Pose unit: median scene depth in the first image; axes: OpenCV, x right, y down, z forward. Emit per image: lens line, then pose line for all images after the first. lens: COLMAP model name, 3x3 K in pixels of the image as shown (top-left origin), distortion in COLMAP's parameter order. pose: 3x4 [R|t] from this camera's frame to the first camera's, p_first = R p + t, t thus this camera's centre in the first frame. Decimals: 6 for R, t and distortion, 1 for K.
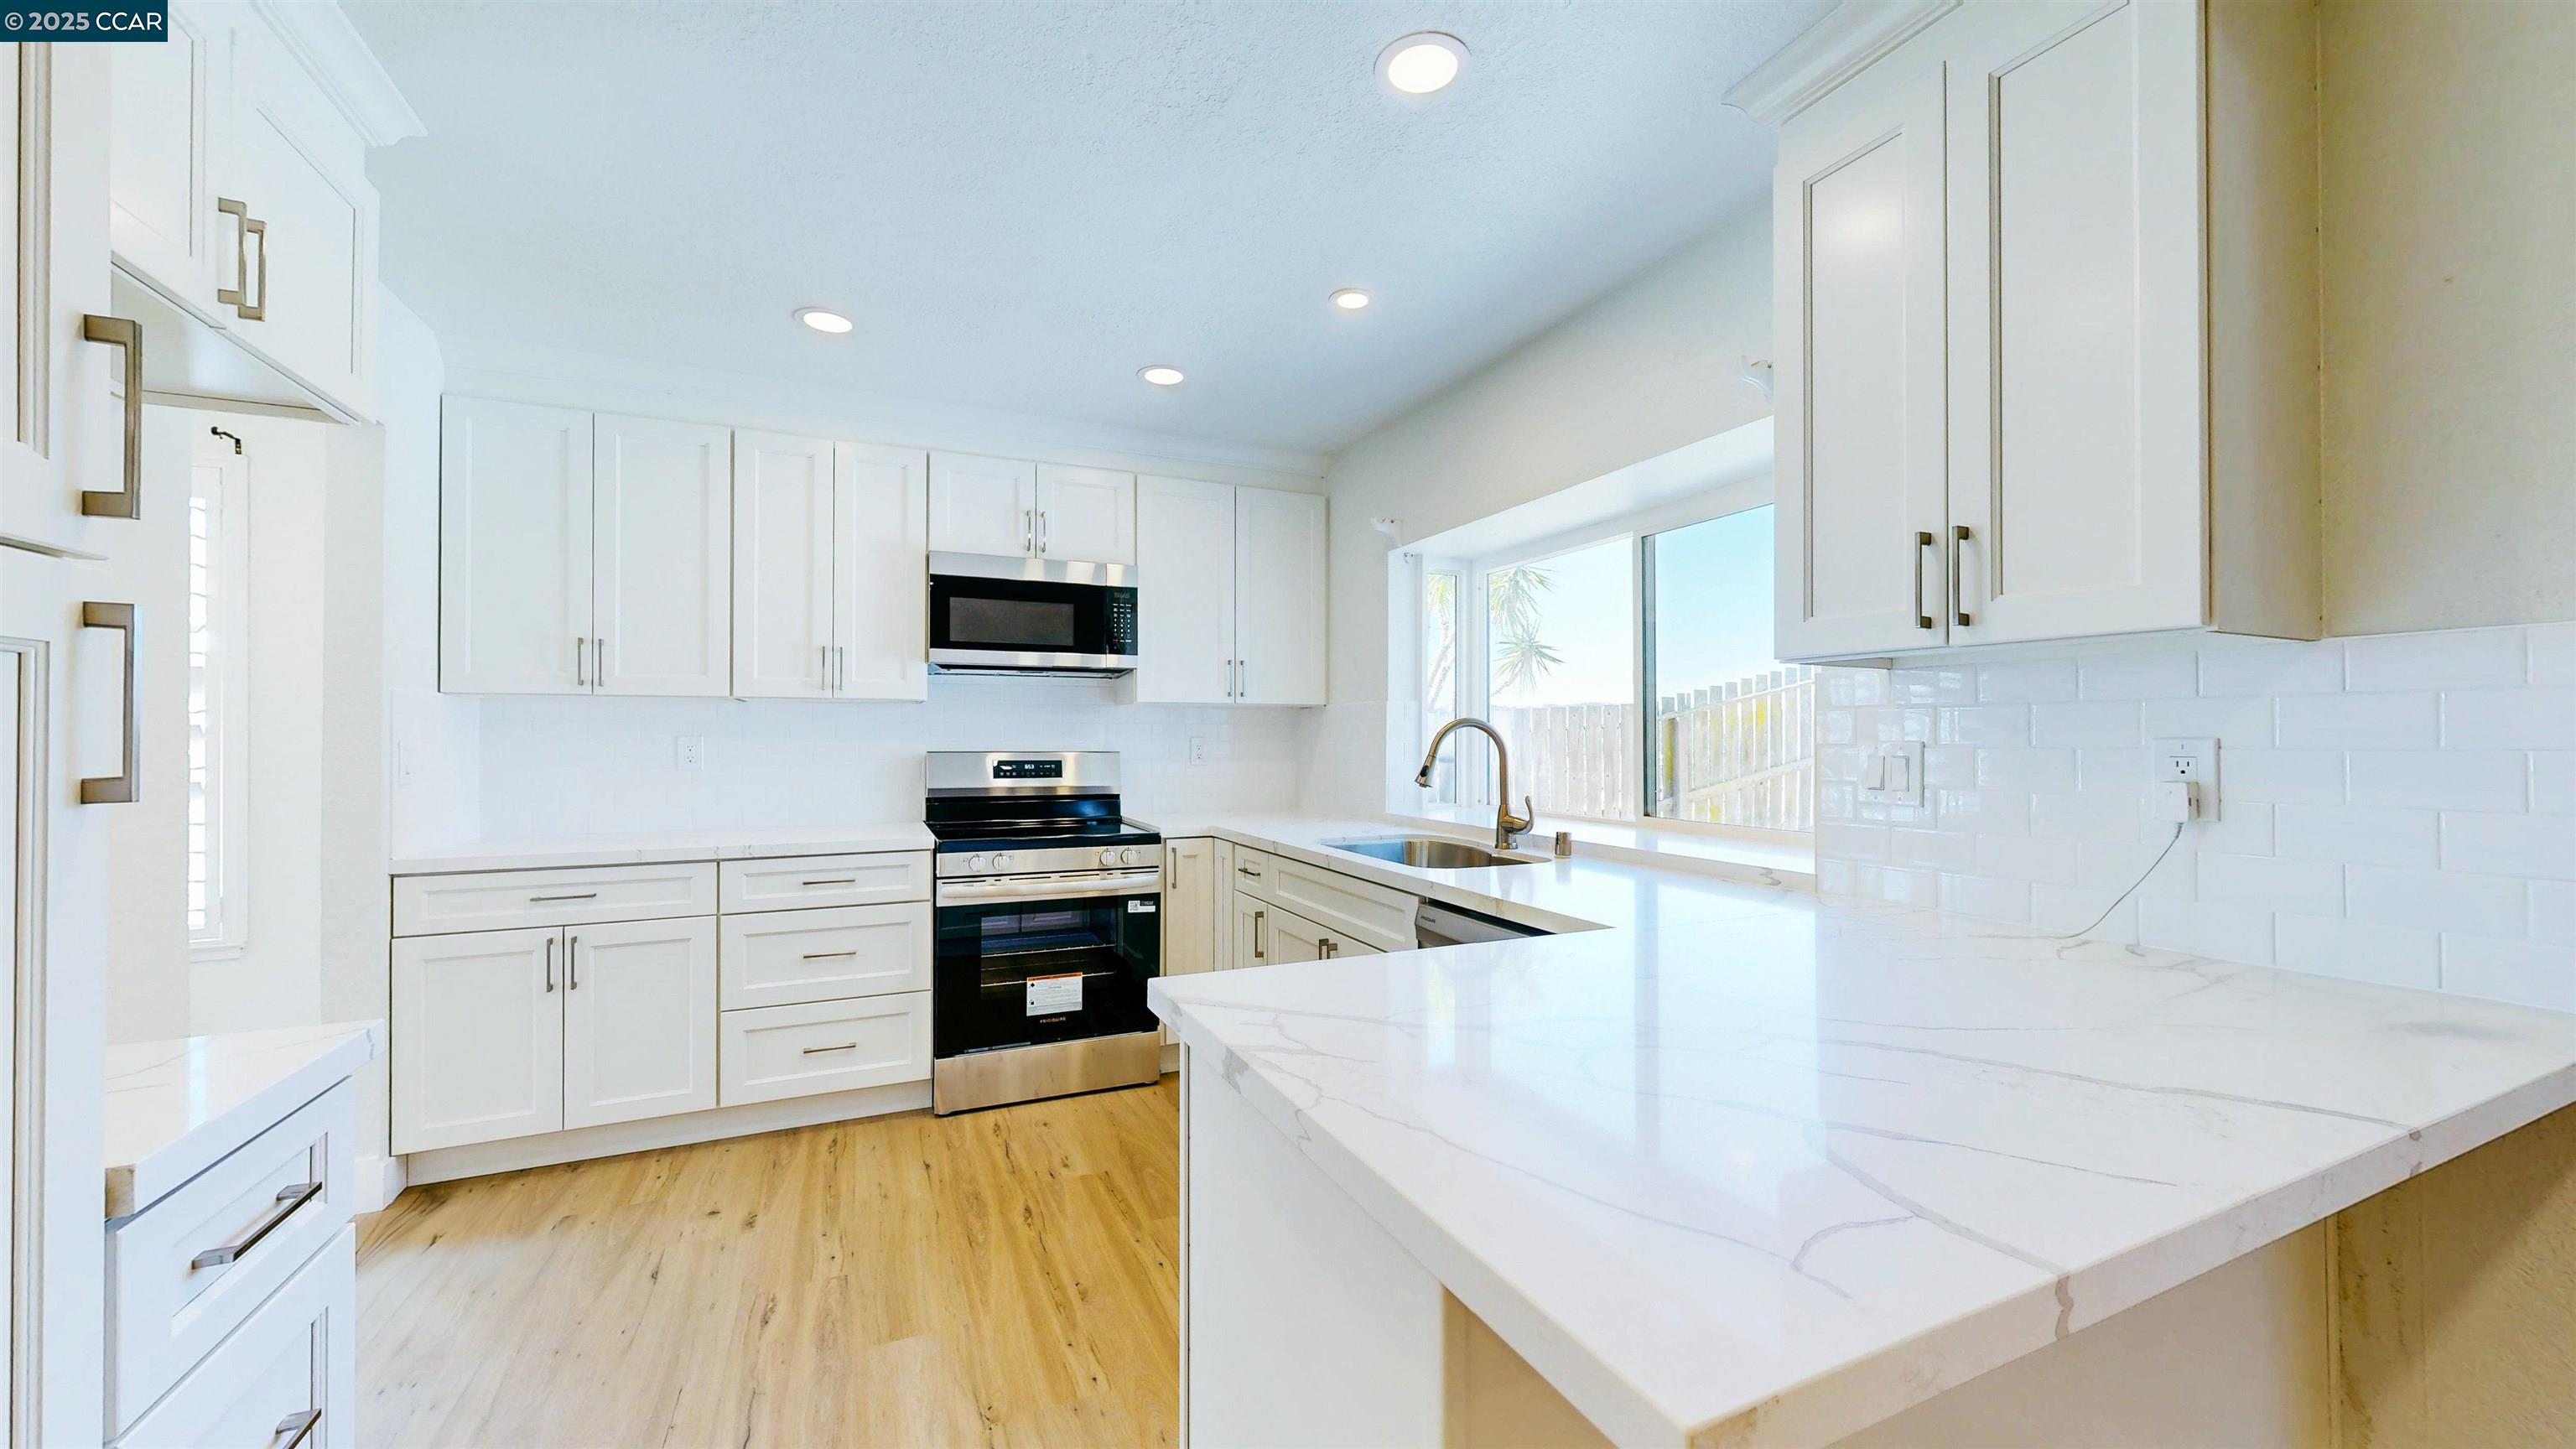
lens RADIAL K [[944.6, 0, 1288.9], [0, 944.6, 722.3], [0, 0, 1]] dist [-0.000979, -0.000157]
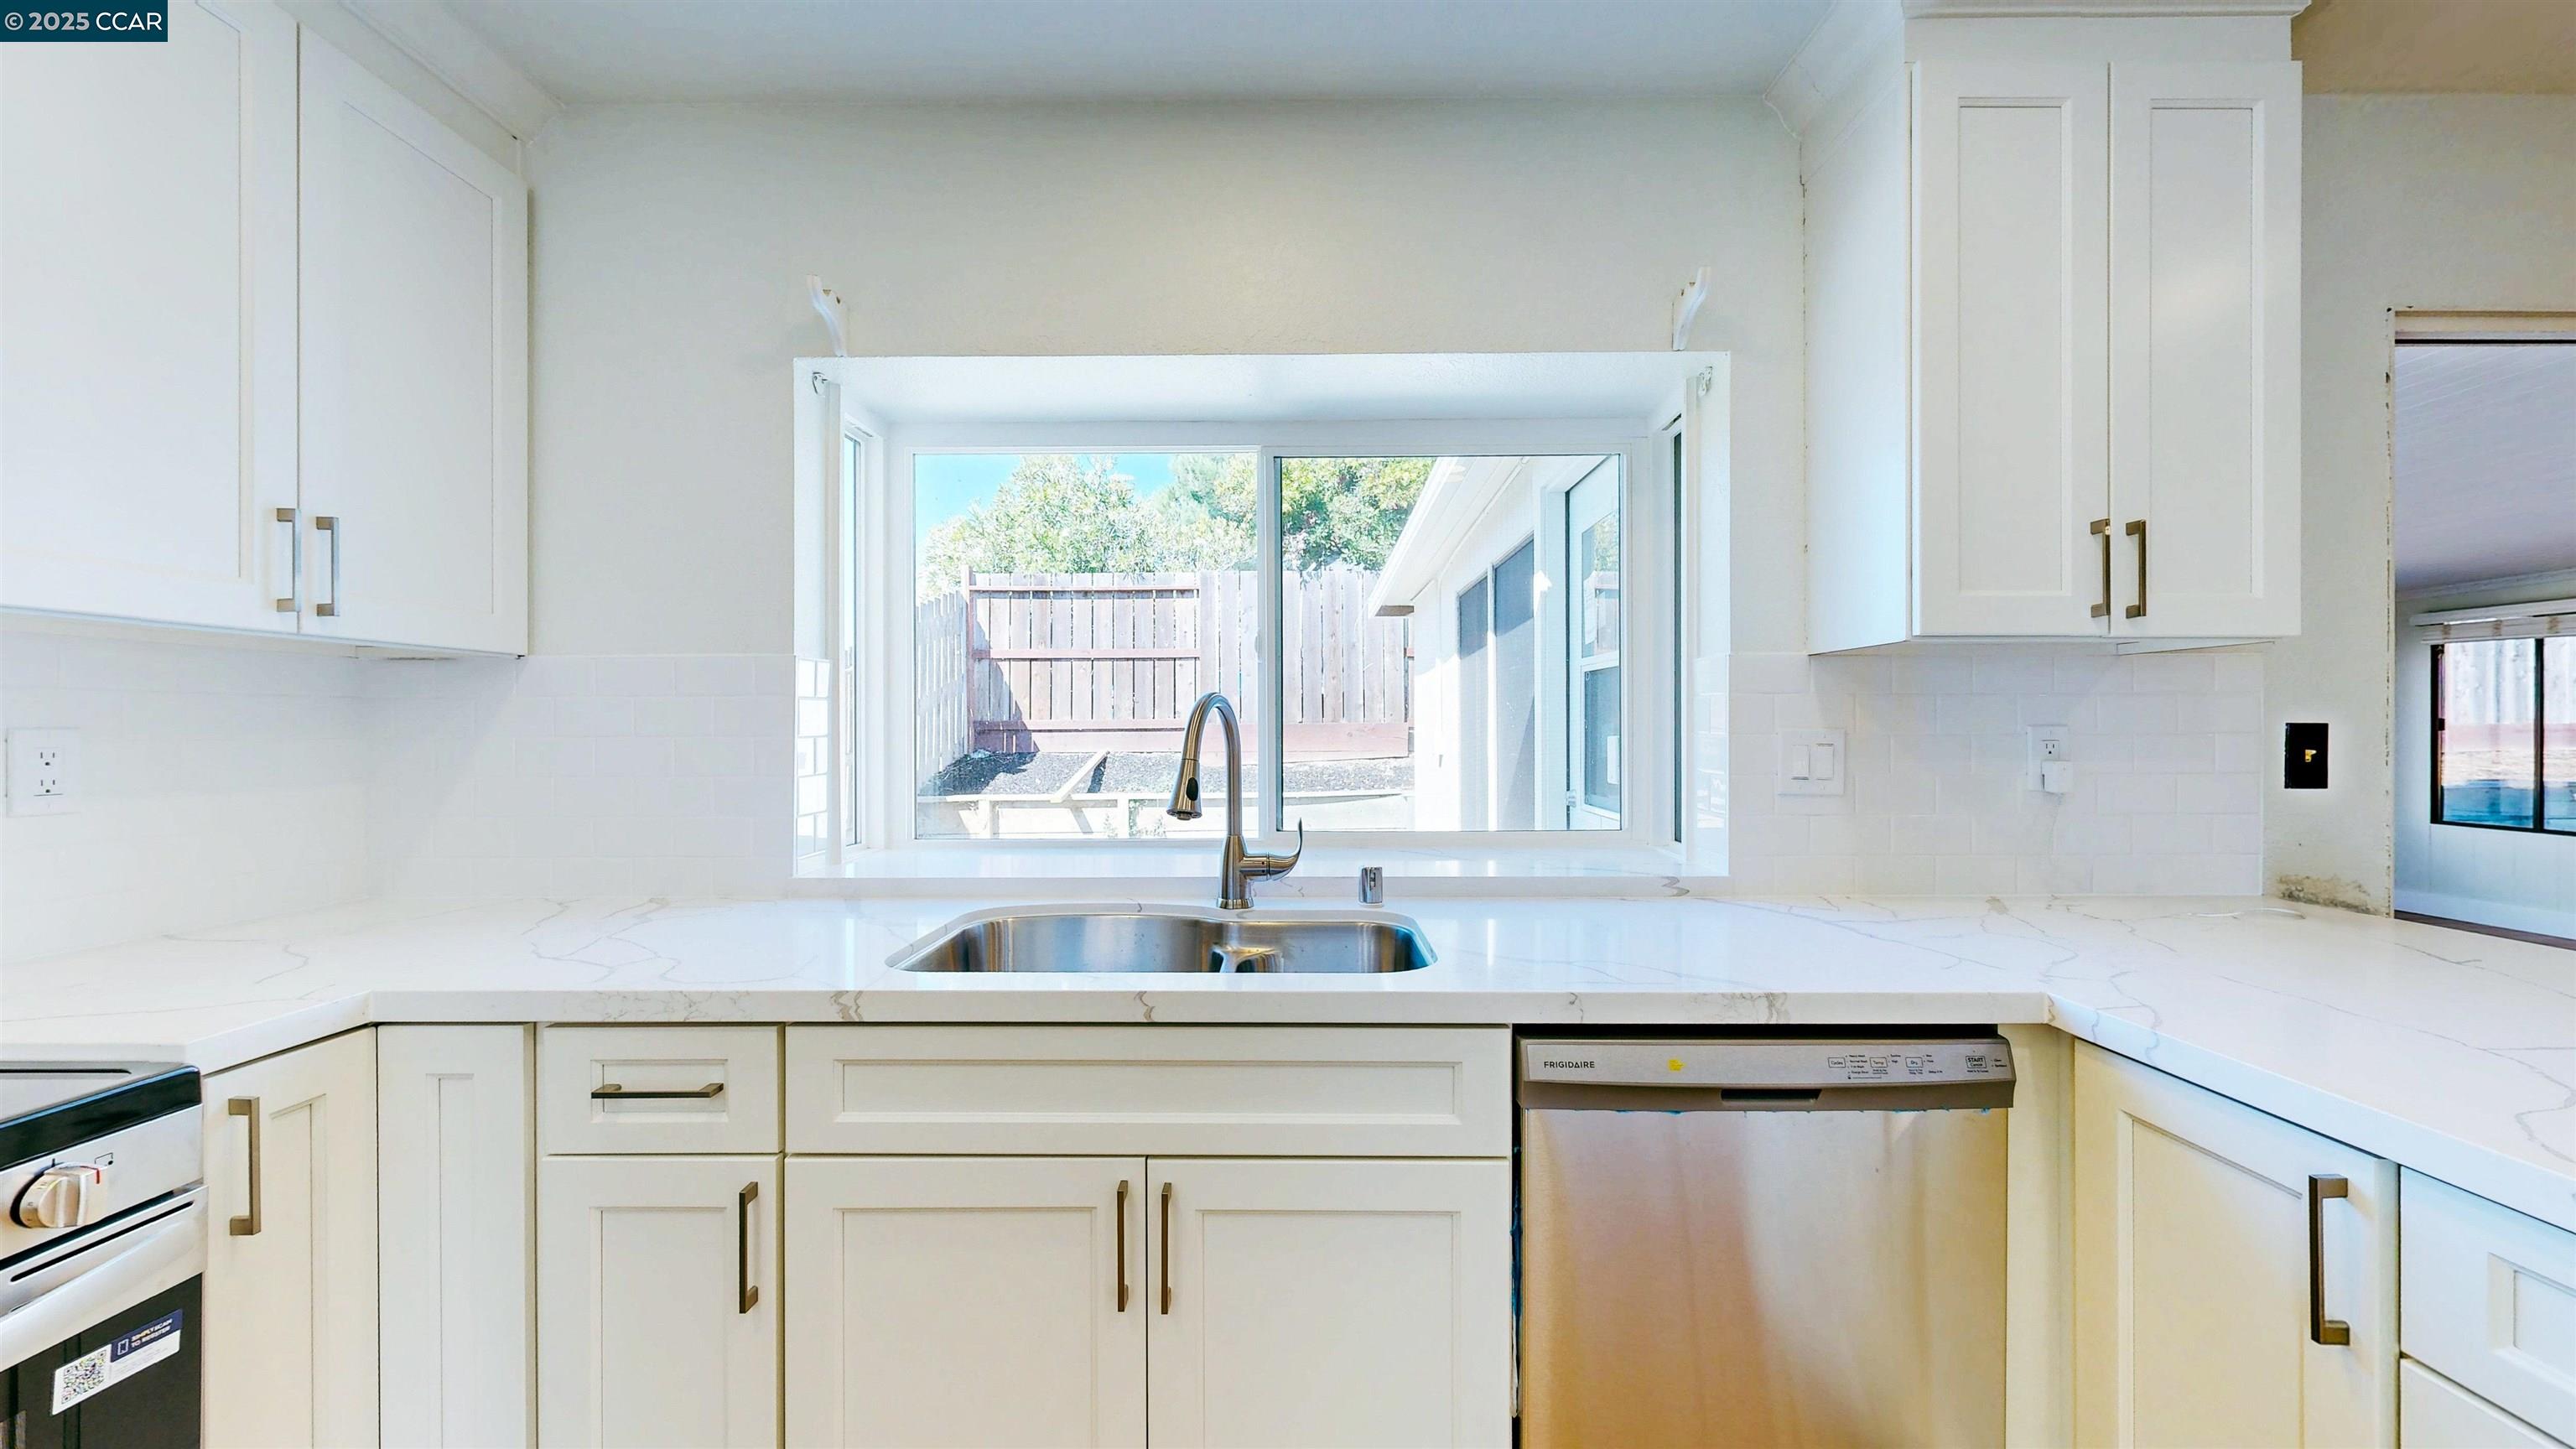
lens RADIAL K [[944.6, 0, 1288.9], [0, 944.6, 727.2], [0, 0, 1]] dist [-0.000979, -0.000157]
pose [[0.416922, -0.001263, 0.908941, -0.269374], [-0.011529, 0.999911, 0.006677, 0.010449], [-0.908869, -0.013263, 0.416870, 0.612288]]
